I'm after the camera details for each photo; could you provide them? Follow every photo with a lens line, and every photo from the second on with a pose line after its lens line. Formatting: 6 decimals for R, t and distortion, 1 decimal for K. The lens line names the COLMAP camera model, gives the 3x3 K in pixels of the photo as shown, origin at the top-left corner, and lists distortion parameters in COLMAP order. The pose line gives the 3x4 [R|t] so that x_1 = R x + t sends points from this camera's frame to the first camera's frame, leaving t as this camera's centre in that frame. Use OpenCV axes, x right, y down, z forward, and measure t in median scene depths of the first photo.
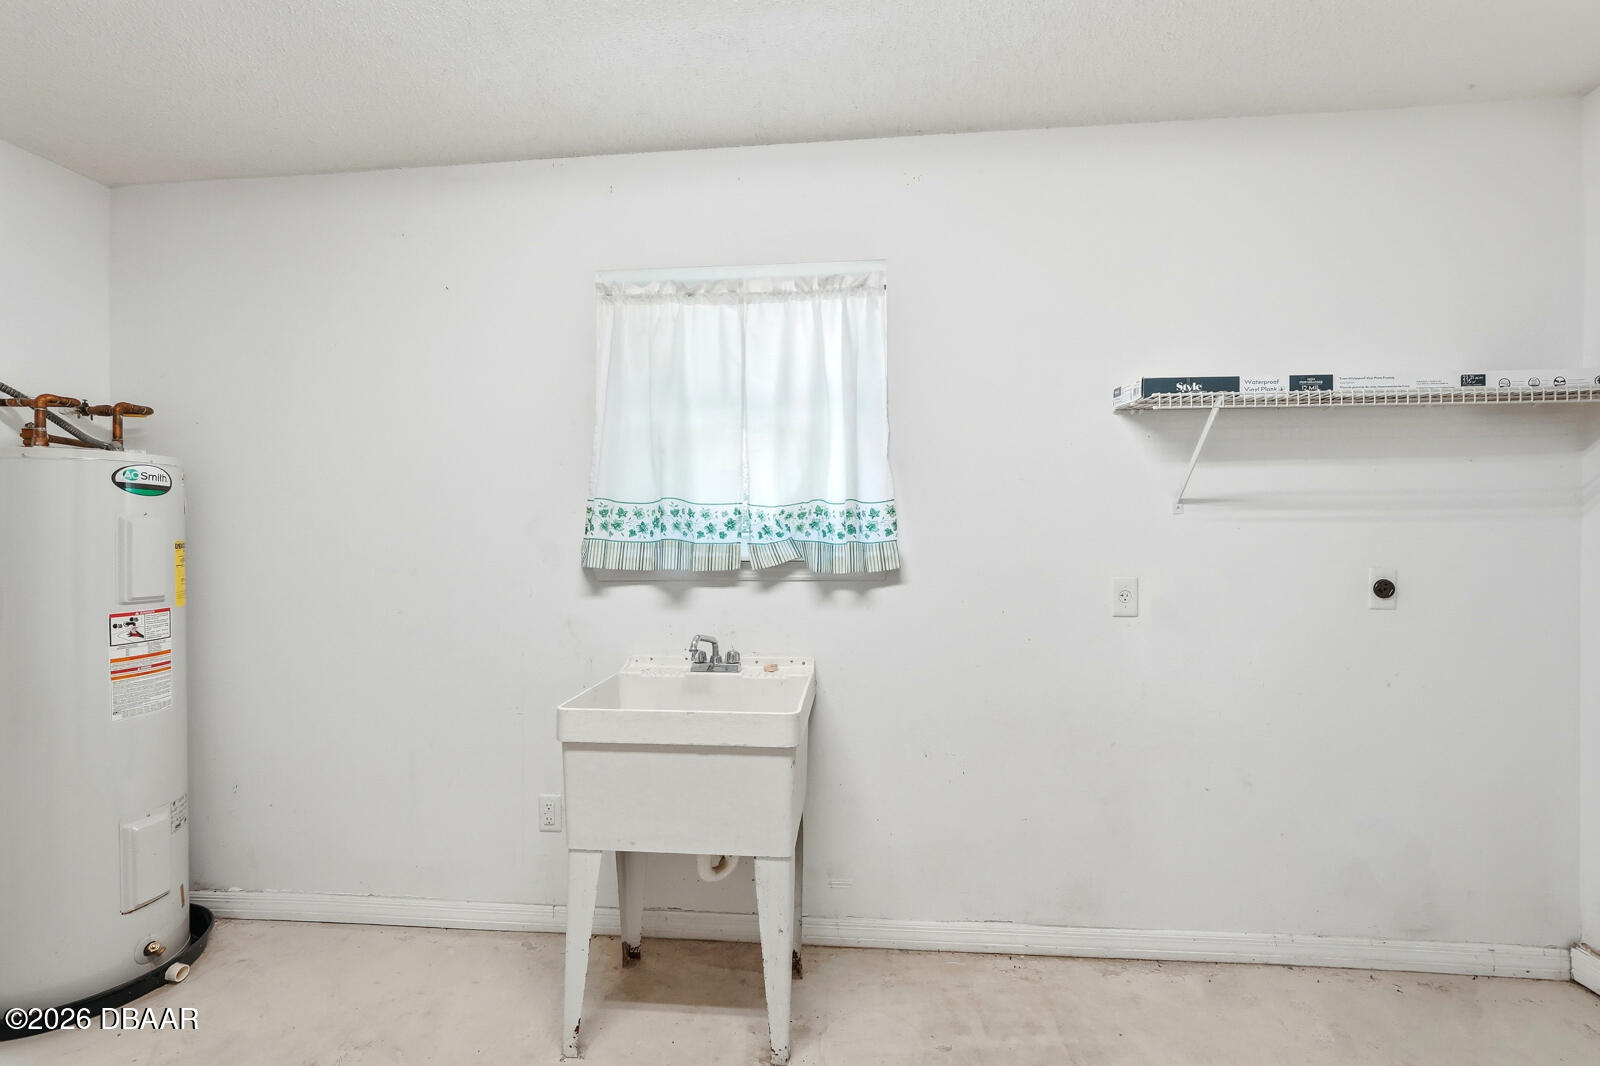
lens RADIAL K [[711.0, 0, 800.0], [0, 711.0, 533.0], [0, 0, 1]] dist [-0.017470, 0.011732]
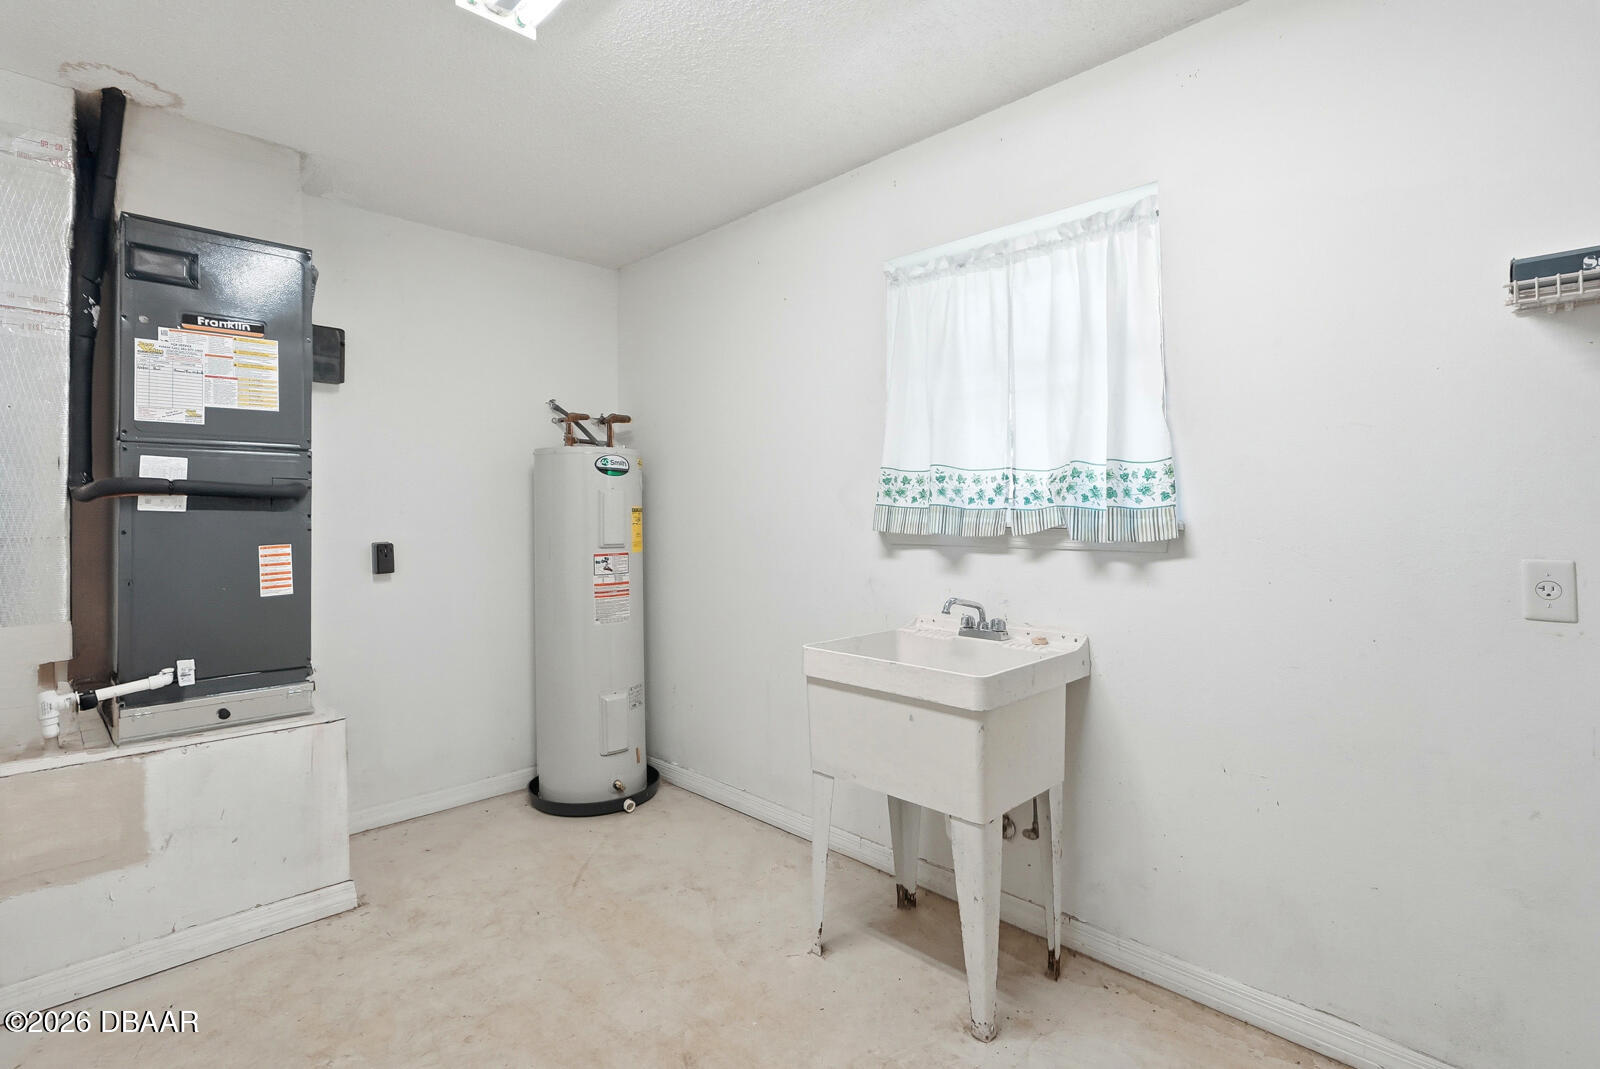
lens RADIAL K [[758.0, 0, 803.2], [0, 758.0, 496.5], [0, 0, 1]] dist [-0.002063, -0.000091]
pose [[0.774568, -0.009382, -0.632421, 0.359992], [-0.003299, 0.999816, -0.018873, 0.017995], [0.632482, 0.016705, 0.774395, 0.017357]]
